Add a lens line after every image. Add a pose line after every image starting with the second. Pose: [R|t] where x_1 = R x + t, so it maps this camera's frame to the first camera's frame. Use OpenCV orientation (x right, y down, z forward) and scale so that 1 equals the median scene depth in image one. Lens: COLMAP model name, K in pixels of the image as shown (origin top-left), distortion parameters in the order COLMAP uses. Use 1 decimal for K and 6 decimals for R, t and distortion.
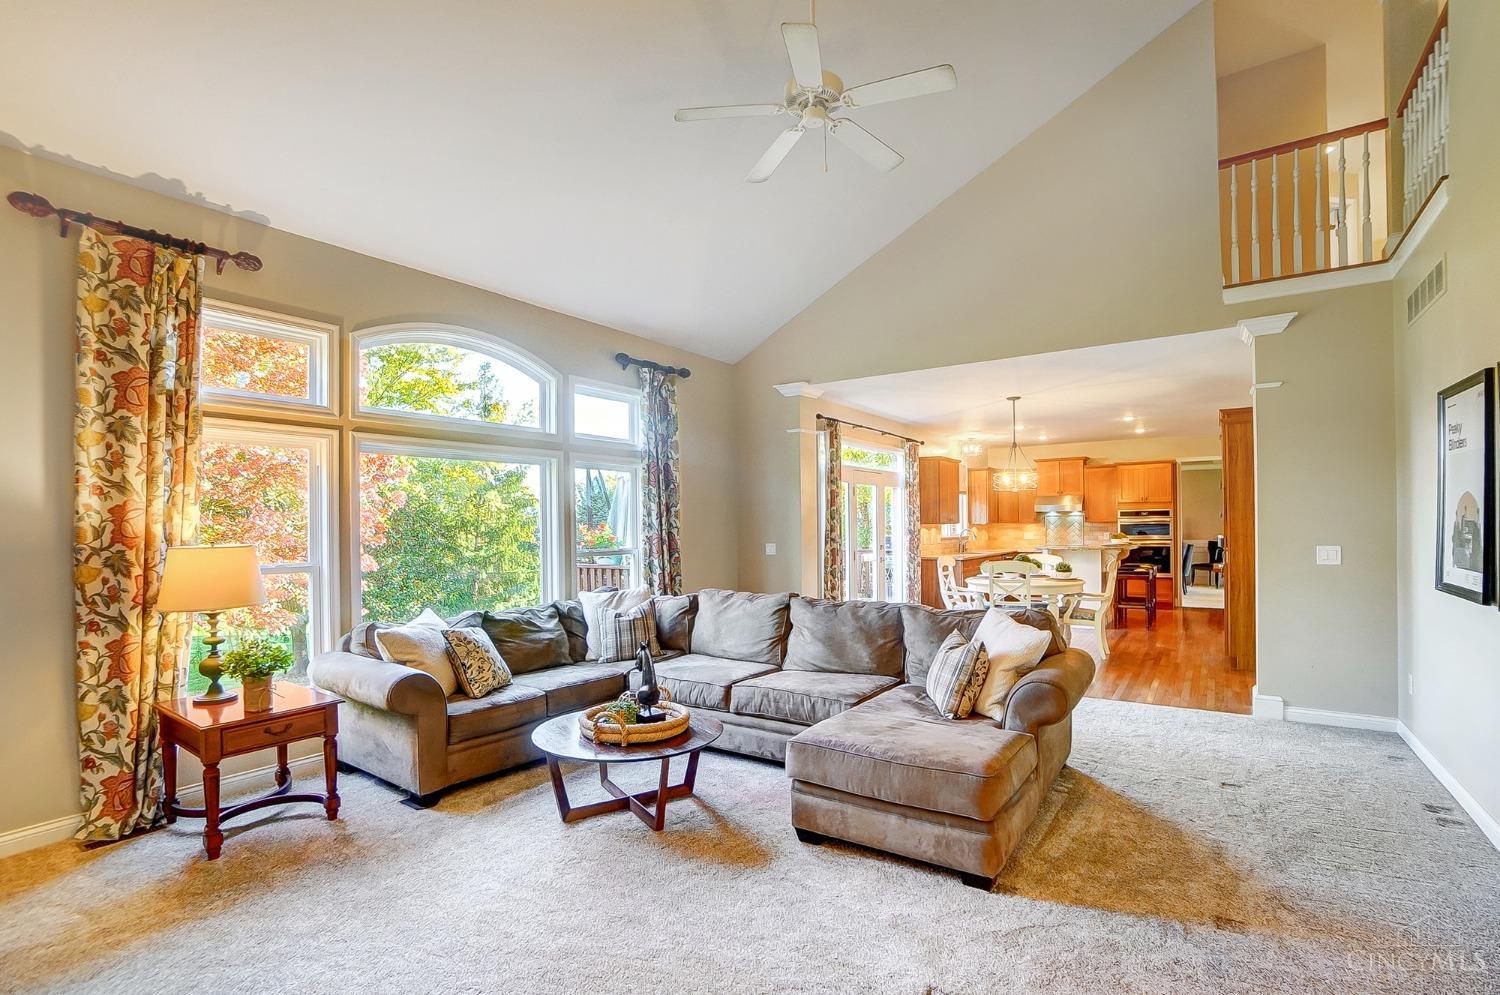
lens RADIAL K [[691.7, 0, 741.8], [0, 691.7, 504.3], [0, 0, 1]] dist [-0.055797, 0.020672]
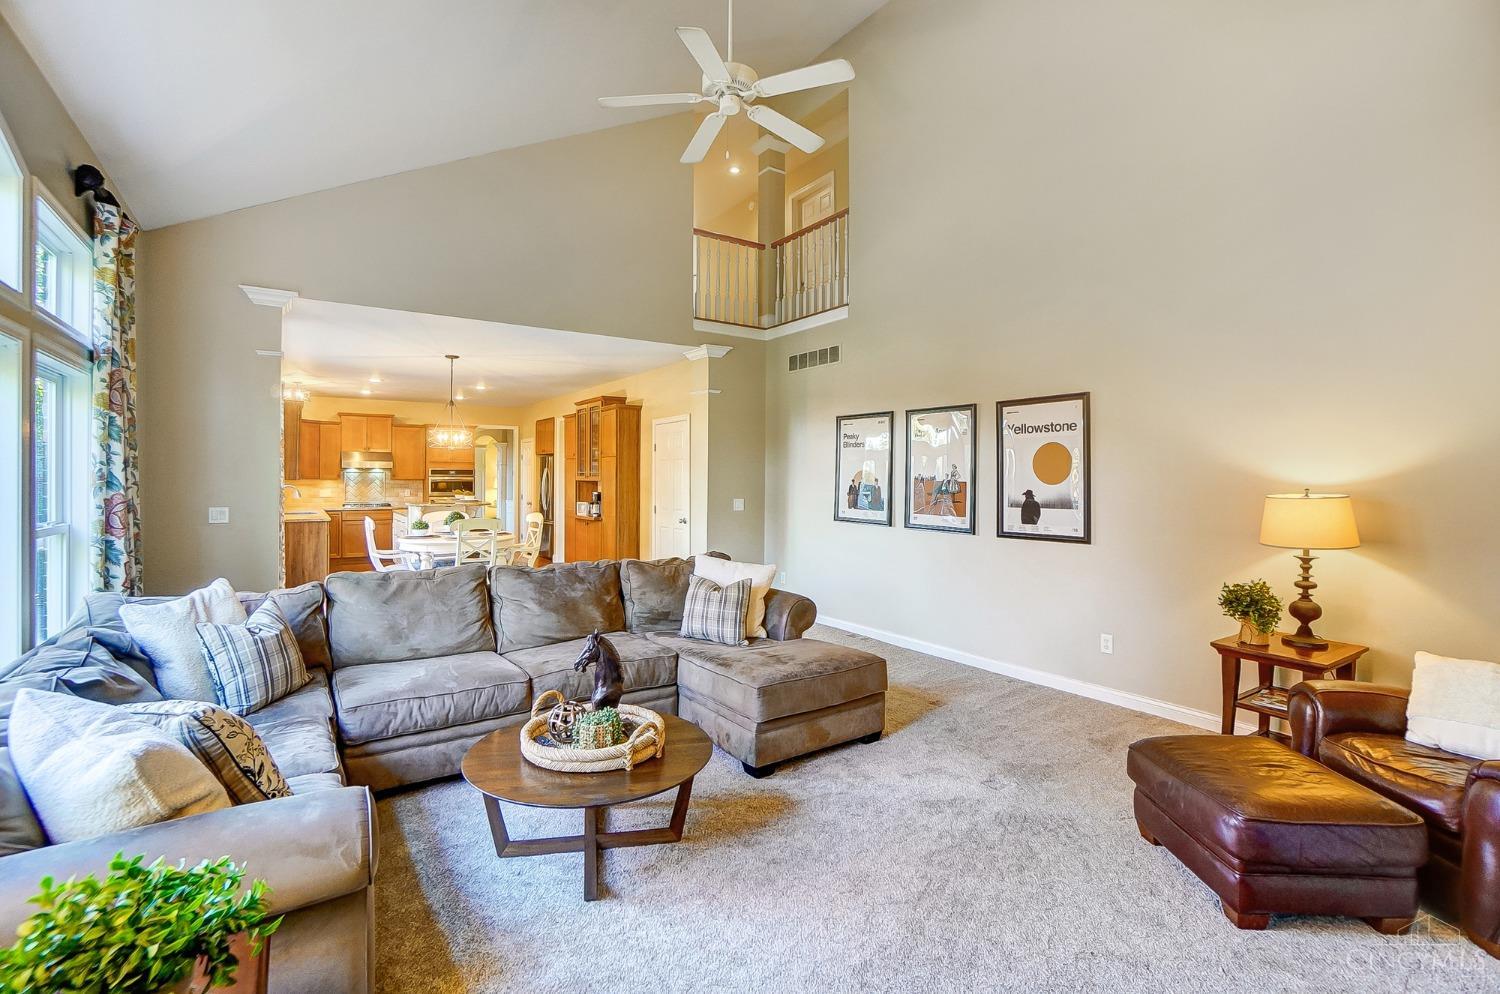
lens RADIAL K [[671.6, 0, 730.9], [0, 671.6, 472.3], [0, 0, 1]] dist [-0.056613, 0.011641]
pose [[0.364503, 0.020859, 0.930969, -0.529281], [-0.037171, 0.999278, -0.007836, 0.010448], [-0.930460, -0.031749, 0.365015, 0.386765]]
